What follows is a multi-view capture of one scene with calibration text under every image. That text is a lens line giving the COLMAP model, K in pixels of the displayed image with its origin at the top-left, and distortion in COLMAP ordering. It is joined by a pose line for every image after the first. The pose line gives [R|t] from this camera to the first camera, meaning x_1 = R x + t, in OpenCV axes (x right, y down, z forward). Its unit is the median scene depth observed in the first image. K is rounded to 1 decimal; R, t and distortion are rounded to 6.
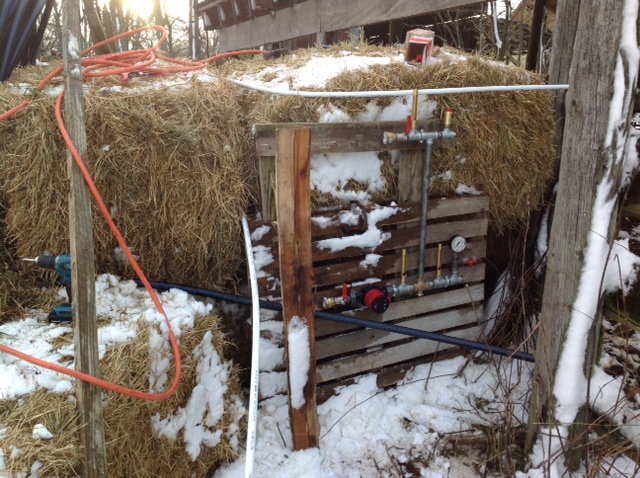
lens RADIAL K [[639.1, 0, 318.7], [0, 639.1, 252.5], [0, 0, 1]] dist [0.186880, -0.424879]
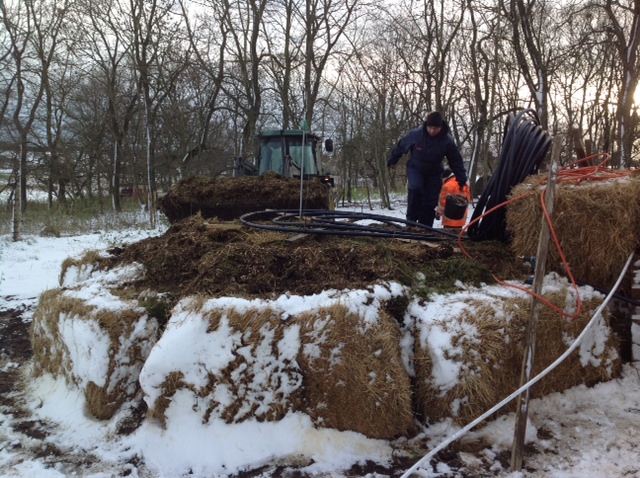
lens RADIAL K [[639.1, 0, 318.7], [0, 639.1, 252.5], [0, 0, 1]] dist [0.186880, -0.424879]
pose [[0.746486, 0.080436, -0.660522, 0.484696], [-0.174726, 0.981528, -0.077938, 0.264797], [0.642051, 0.173590, 0.746751, -1.056307]]
